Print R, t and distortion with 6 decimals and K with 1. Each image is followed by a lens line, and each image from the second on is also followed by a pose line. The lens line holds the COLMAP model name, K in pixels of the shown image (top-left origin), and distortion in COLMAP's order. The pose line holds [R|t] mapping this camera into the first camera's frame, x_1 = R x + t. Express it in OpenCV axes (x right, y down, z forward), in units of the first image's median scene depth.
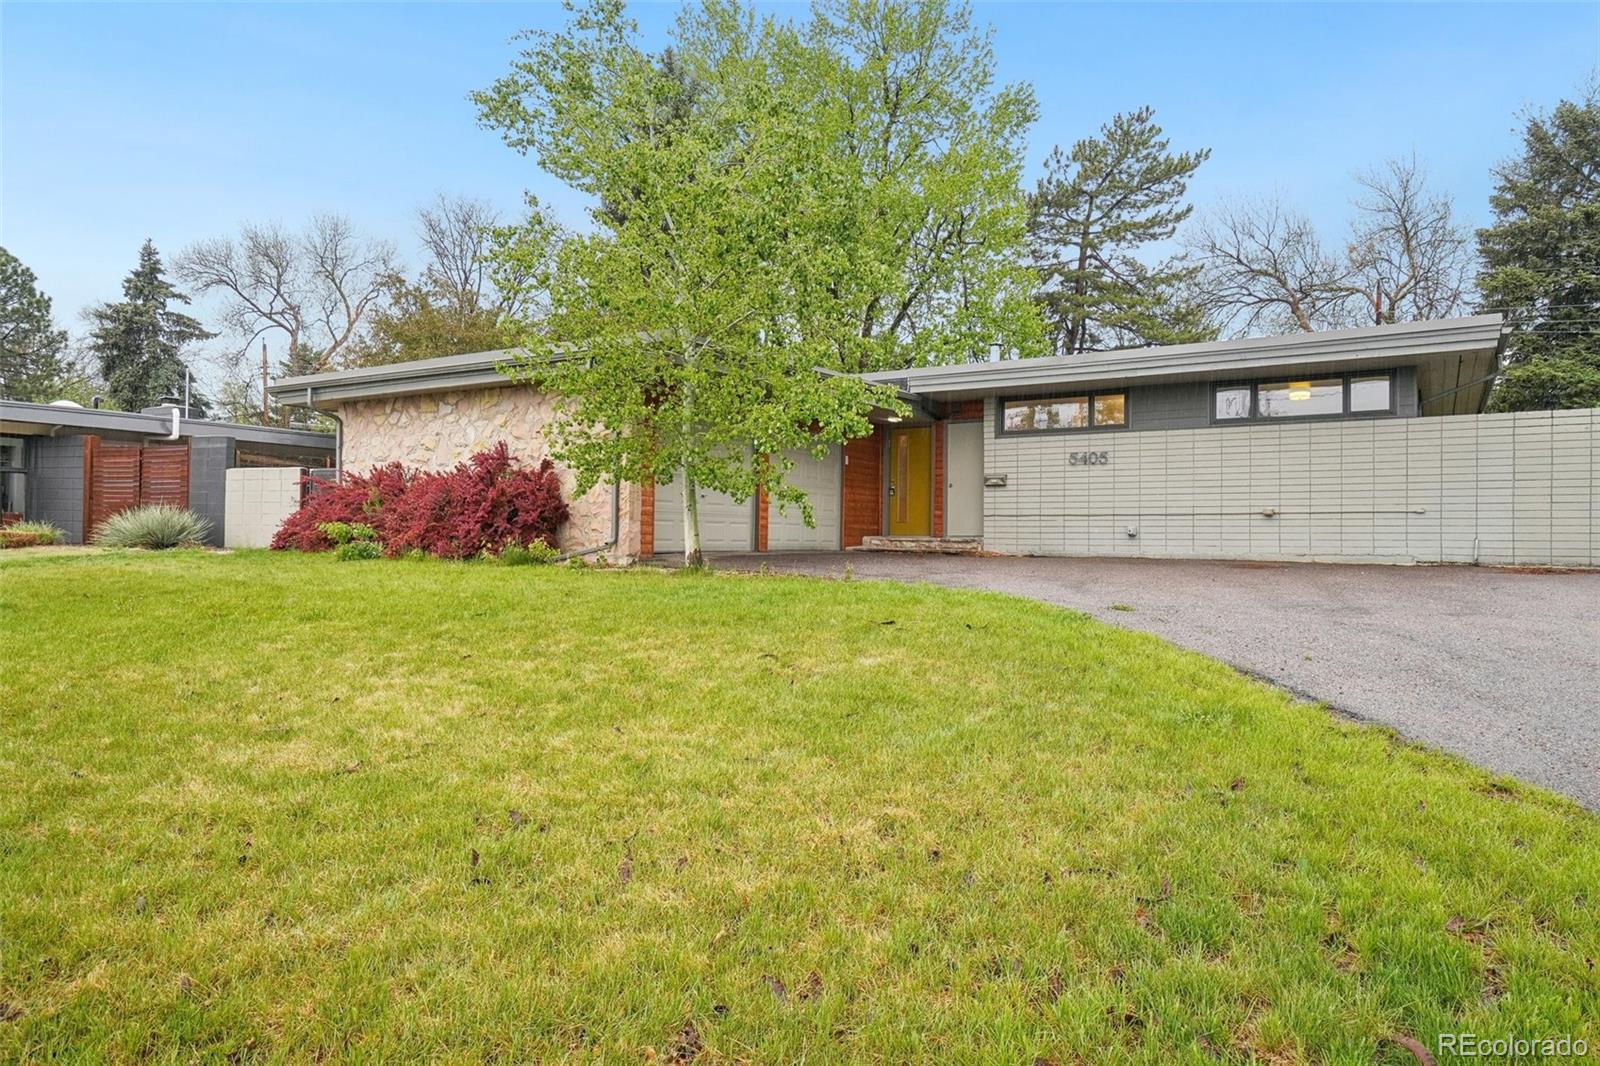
lens RADIAL K [[998.8, 0, 800.0], [0, 998.8, 533.0], [0, 0, 1]] dist [-0.001040, 0.002730]
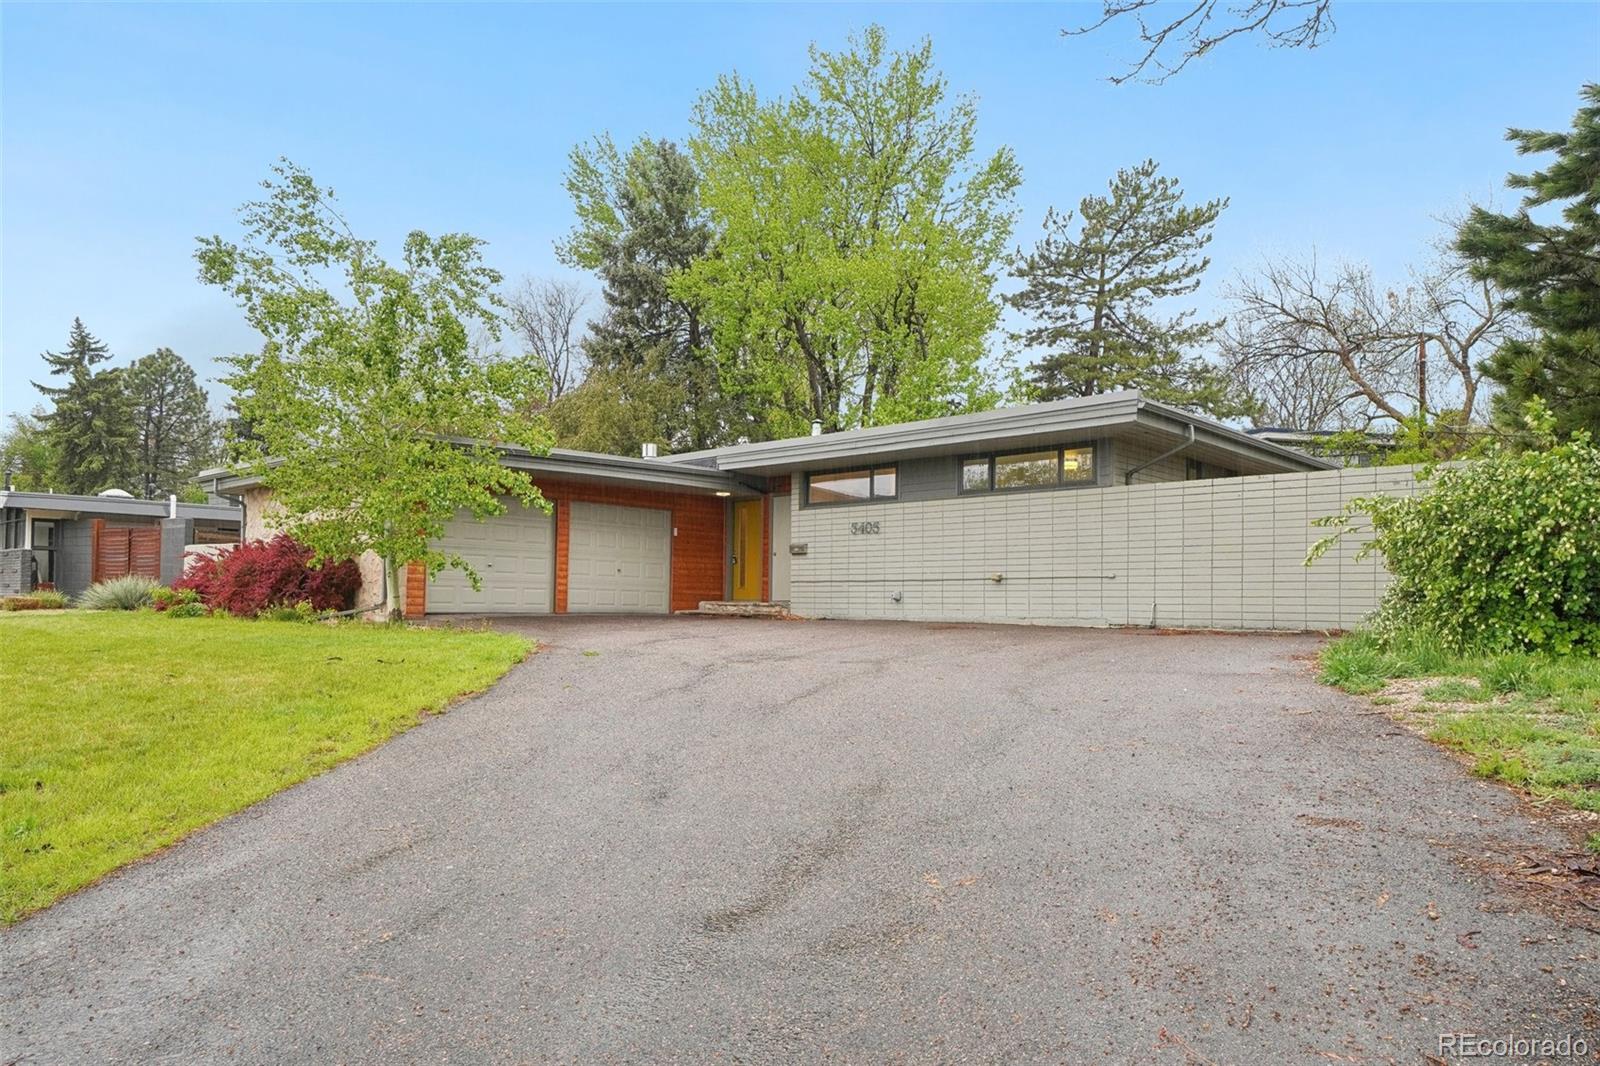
lens RADIAL K [[1045.5, 0, 798.1], [0, 1045.5, 598.2], [0, 0, 1]] dist [-0.007353, -0.000443]
pose [[0.983408, 0.000458, -0.181407, 0.411457], [-0.001197, 0.999991, -0.003965, 0.005005], [0.181404, 0.004117, 0.983400, -0.114298]]
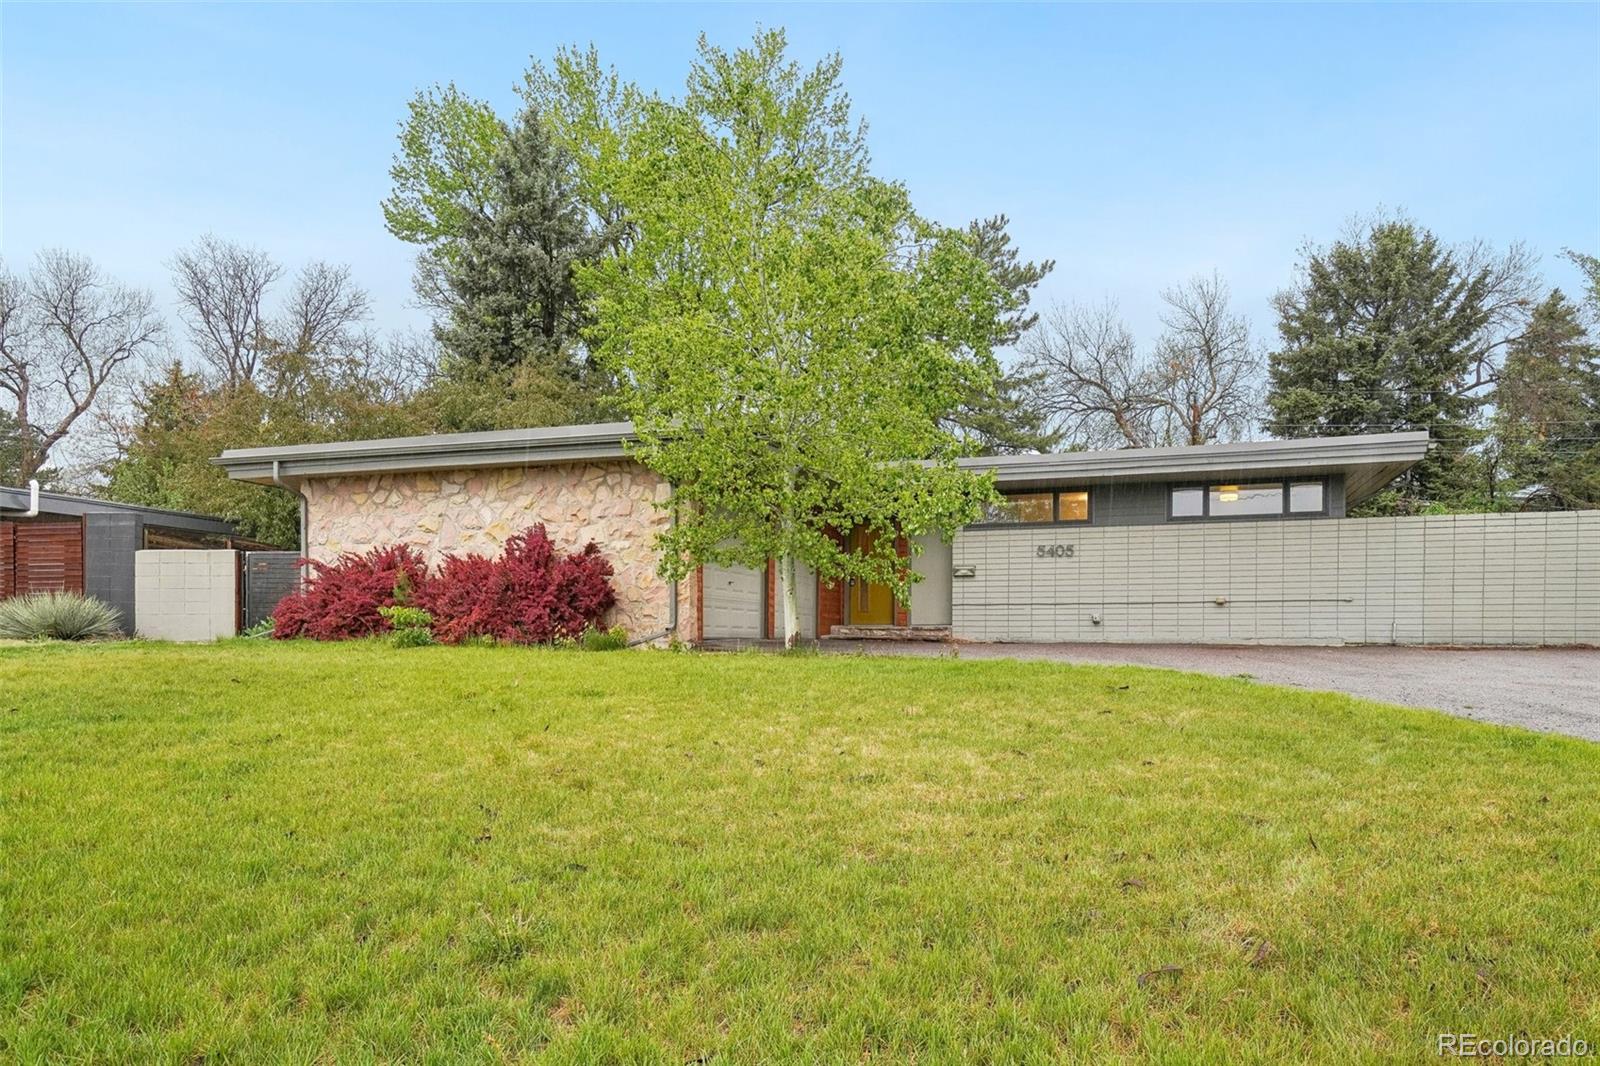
lens RADIAL K [[1031.7, 0, 797.1], [0, 1031.7, 661.7], [0, 0, 1]] dist [0.000192, 0.000992]
pose [[0.973851, -0.011006, 0.226919, -0.229578], [0.004573, 0.999573, 0.028855, 0.010693], [-0.227140, -0.027062, 0.973486, -0.020230]]
